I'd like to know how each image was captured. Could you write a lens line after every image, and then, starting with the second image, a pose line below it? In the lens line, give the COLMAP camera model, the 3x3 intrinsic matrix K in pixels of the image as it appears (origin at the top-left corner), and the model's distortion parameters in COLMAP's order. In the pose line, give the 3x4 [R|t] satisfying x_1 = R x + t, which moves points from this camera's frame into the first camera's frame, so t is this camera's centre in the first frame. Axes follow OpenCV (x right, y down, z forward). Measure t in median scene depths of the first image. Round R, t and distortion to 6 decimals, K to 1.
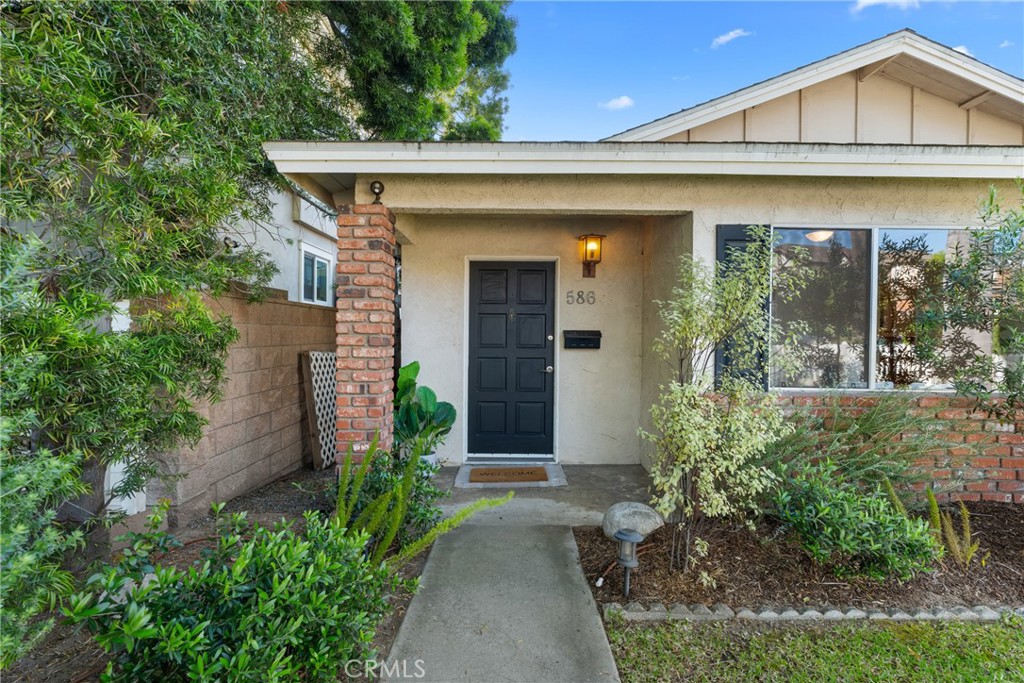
lens RADIAL K [[467.7, 0, 512.0], [0, 467.7, 336.9], [0, 0, 1]] dist [-0.002520, -0.000639]
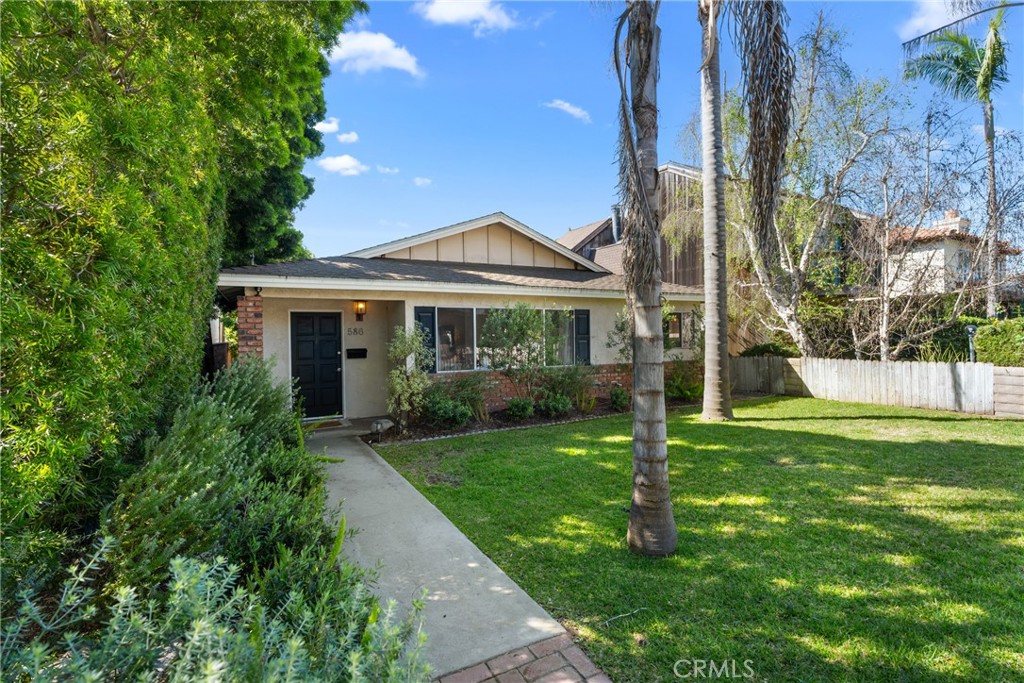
lens RADIAL K [[467.7, 0, 512.0], [0, 467.7, 336.9], [0, 0, 1]] dist [-0.002520, -0.000639]
pose [[0.878600, -0.023371, 0.476986, -0.214803], [0.023816, 0.999703, 0.005115, -0.059881], [-0.476964, 0.006866, 0.878896, -1.044115]]
